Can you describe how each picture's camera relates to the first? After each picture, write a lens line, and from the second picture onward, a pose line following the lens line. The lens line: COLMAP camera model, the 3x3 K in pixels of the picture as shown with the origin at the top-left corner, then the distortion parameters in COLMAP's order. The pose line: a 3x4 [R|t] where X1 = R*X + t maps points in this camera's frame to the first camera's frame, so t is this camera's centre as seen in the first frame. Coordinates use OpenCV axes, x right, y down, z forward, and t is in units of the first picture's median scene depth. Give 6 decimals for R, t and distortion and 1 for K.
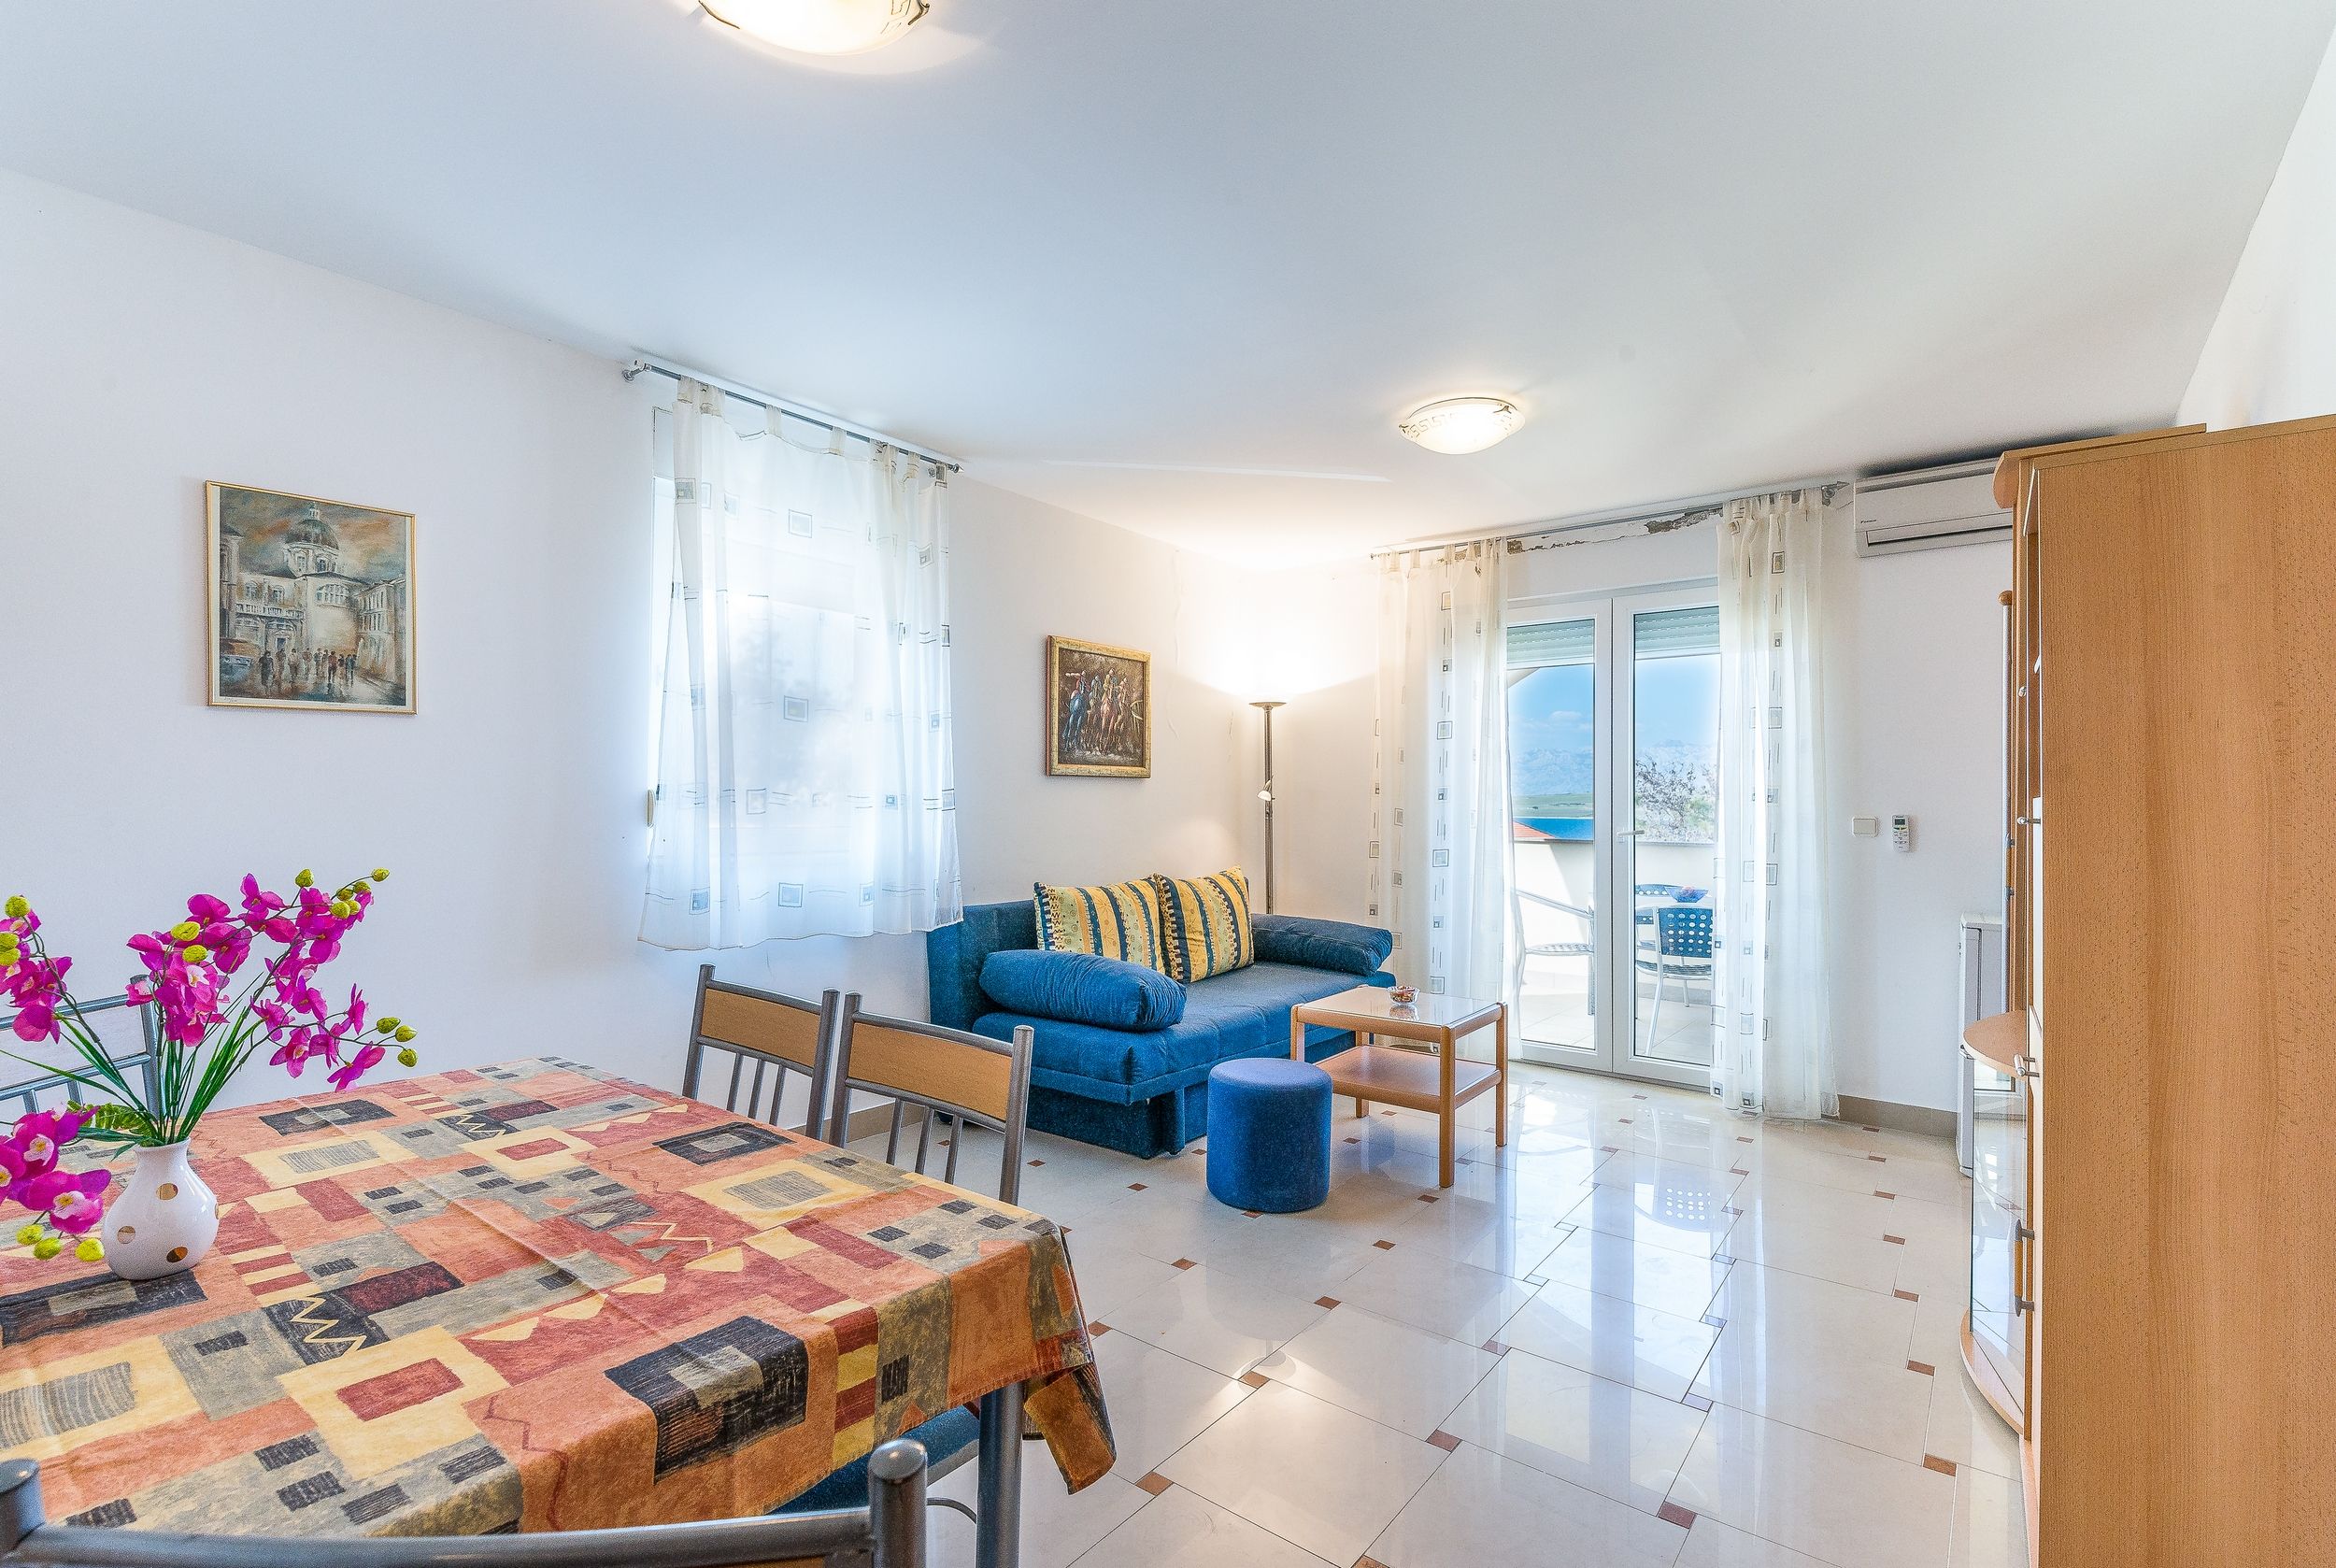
lens RADIAL K [[1040.6, 0, 1169.4], [0, 1040.6, 809.8], [0, 0, 1]] dist [0.000781, 0.000014]
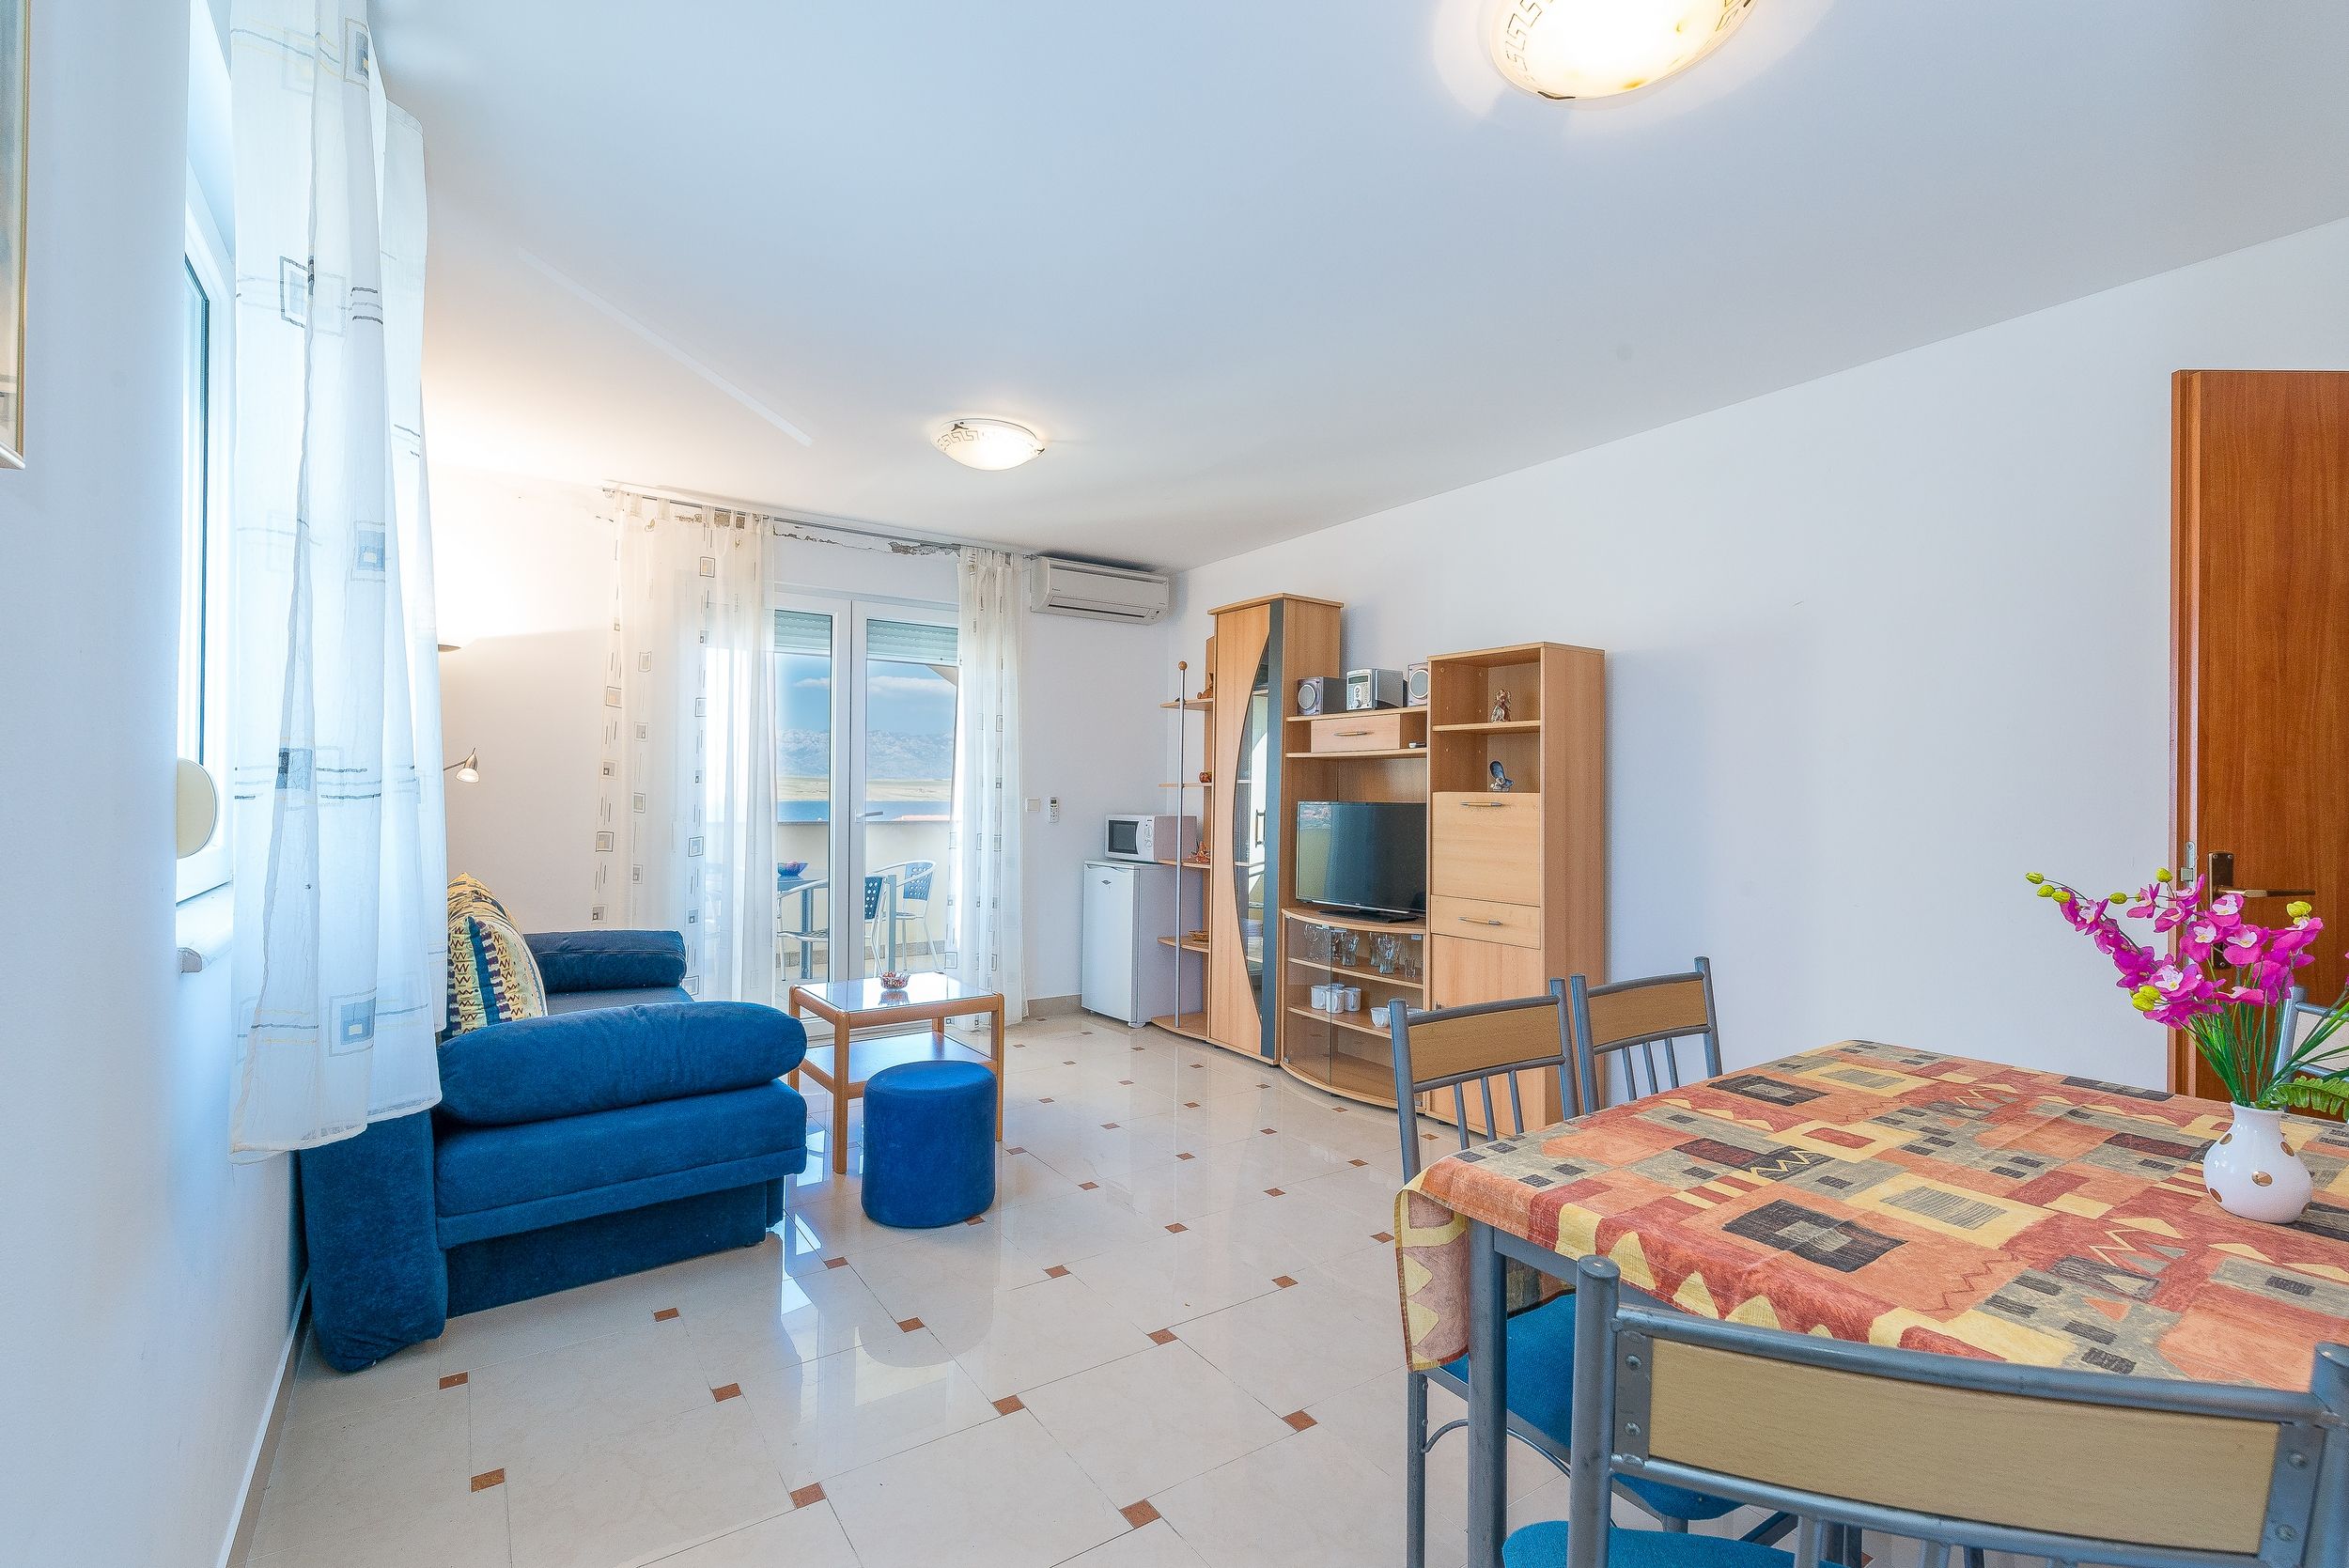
lens RADIAL K [[1029.2, 0, 1126.0], [0, 1029.2, 793.7], [0, 0, 1]] dist [0.014142, 0.000027]
pose [[0.318989, -0.005823, 0.947741, -1.605308], [-0.002759, 0.999971, 0.007072, -0.024719], [-0.947754, -0.004871, 0.318964, 1.181497]]
